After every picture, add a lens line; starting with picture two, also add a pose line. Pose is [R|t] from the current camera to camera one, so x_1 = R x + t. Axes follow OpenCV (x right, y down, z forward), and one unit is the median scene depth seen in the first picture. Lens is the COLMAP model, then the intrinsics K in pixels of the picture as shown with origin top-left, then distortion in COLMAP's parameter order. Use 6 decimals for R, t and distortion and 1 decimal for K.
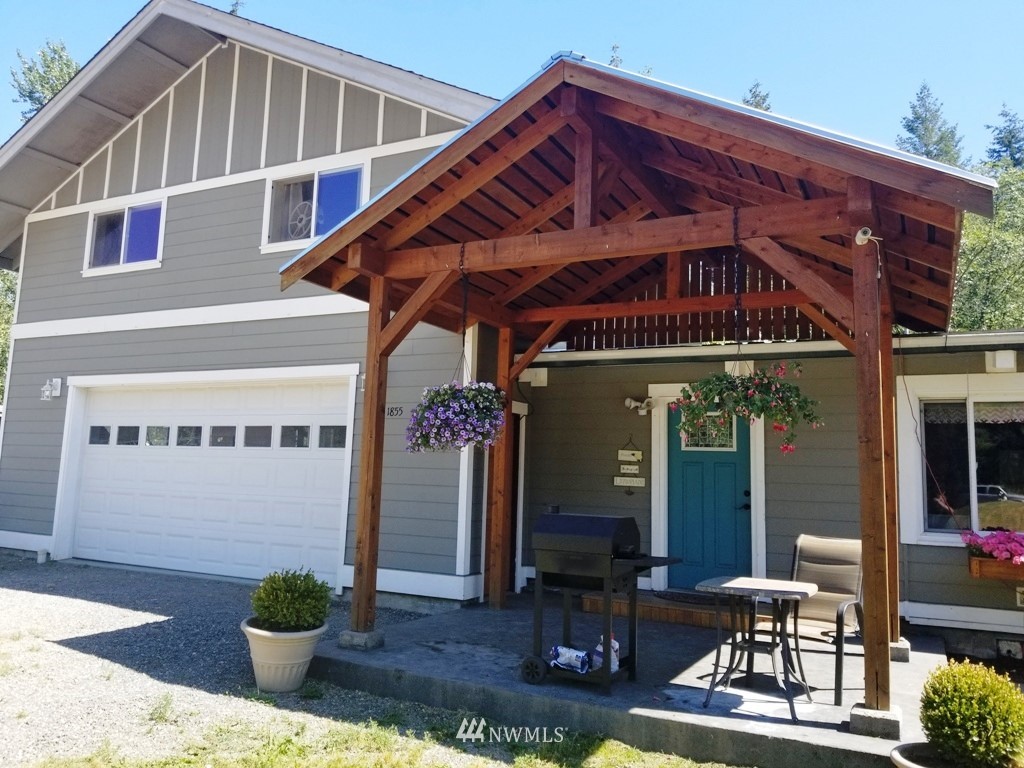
lens RADIAL K [[795.8, 0, 496.3], [0, 795.8, 364.8], [0, 0, 1]] dist [0.085727, -0.127708]
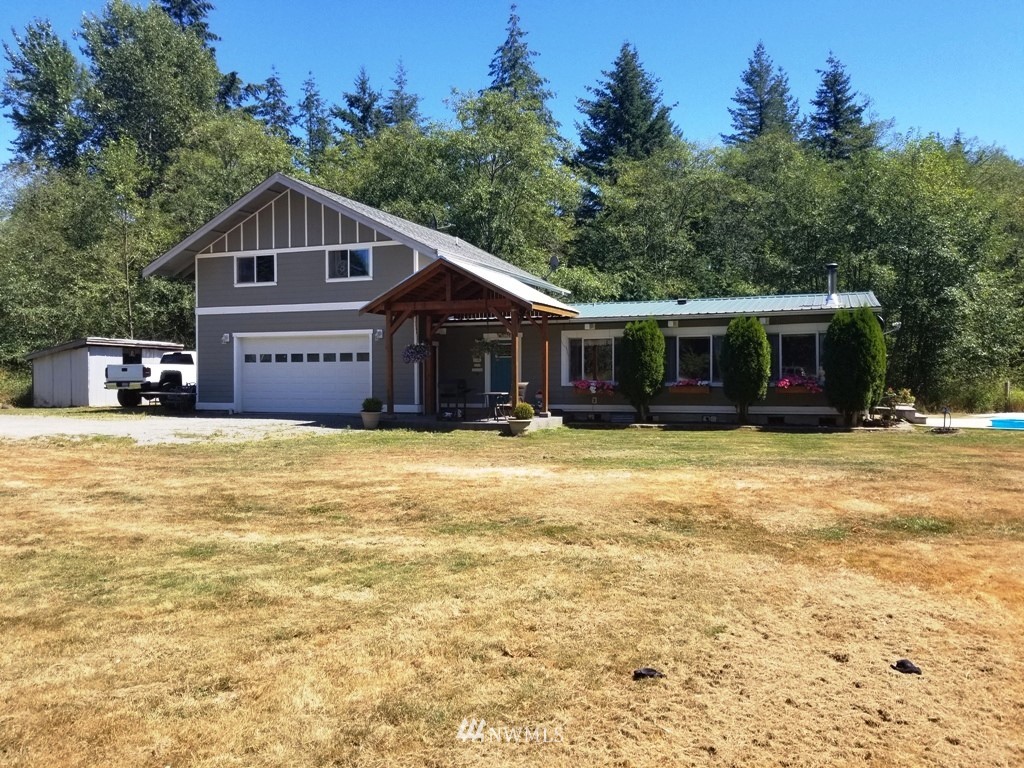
lens RADIAL K [[742.5, 0, 510.1], [0, 742.5, 376.9], [0, 0, 1]] dist [0.051317, -0.098871]
pose [[0.993454, -0.042025, 0.106225, 0.012313], [0.025436, 0.987906, 0.152956, -0.300274], [-0.111368, -0.149252, 0.982507, -2.107118]]
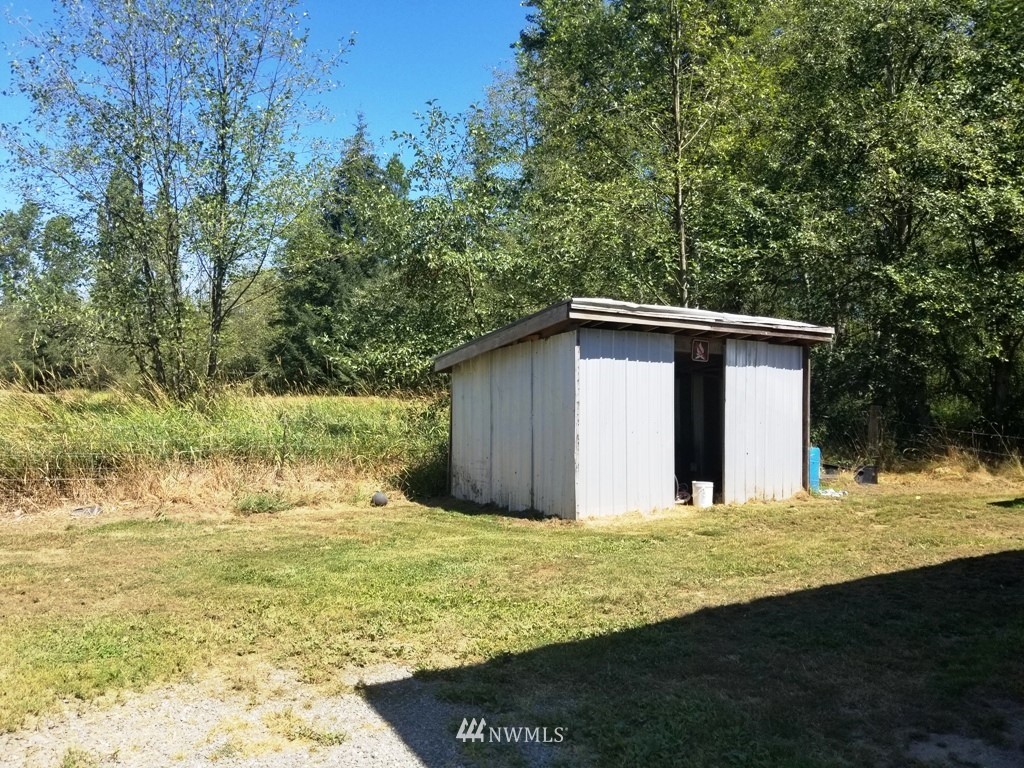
lens RADIAL K [[795.8, 0, 496.3], [0, 795.8, 364.8], [0, 0, 1]] dist [0.085727, -0.127708]
pose [[0.847360, -0.042792, -0.529292, -1.500155], [0.095359, 0.992807, 0.072396, 0.126940], [0.522387, -0.111818, 0.845346, 1.597856]]
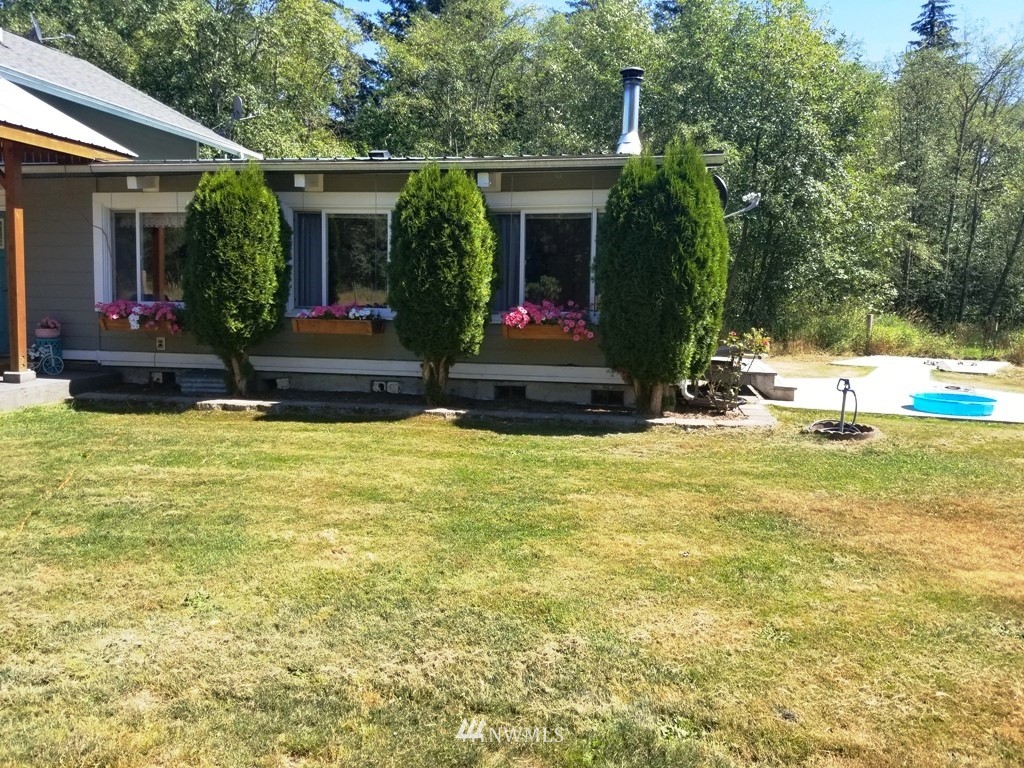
lens RADIAL K [[795.8, 0, 496.3], [0, 795.8, 364.8], [0, 0, 1]] dist [0.085727, -0.127708]
pose [[0.954920, -0.044642, 0.293488, 0.924757], [-0.027253, 0.971271, 0.236412, -0.056648], [-0.295611, -0.233753, 0.926269, -0.694517]]
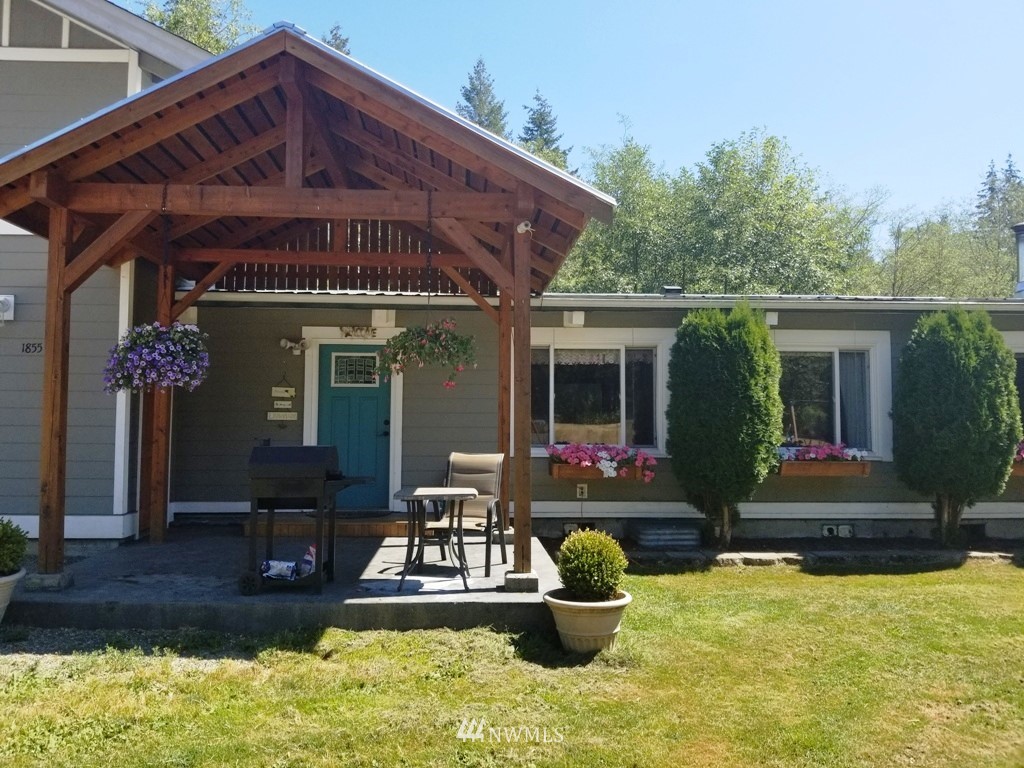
lens RADIAL K [[793.0, 0, 495.0], [0, 793.0, 364.9], [0, 0, 1]] dist [0.065306, -0.129089]
pose [[0.862363, 0.006744, 0.506245, -0.184668], [-0.049131, 0.996307, 0.070419, -0.017707], [-0.503901, -0.085599, 0.859510, -0.089742]]
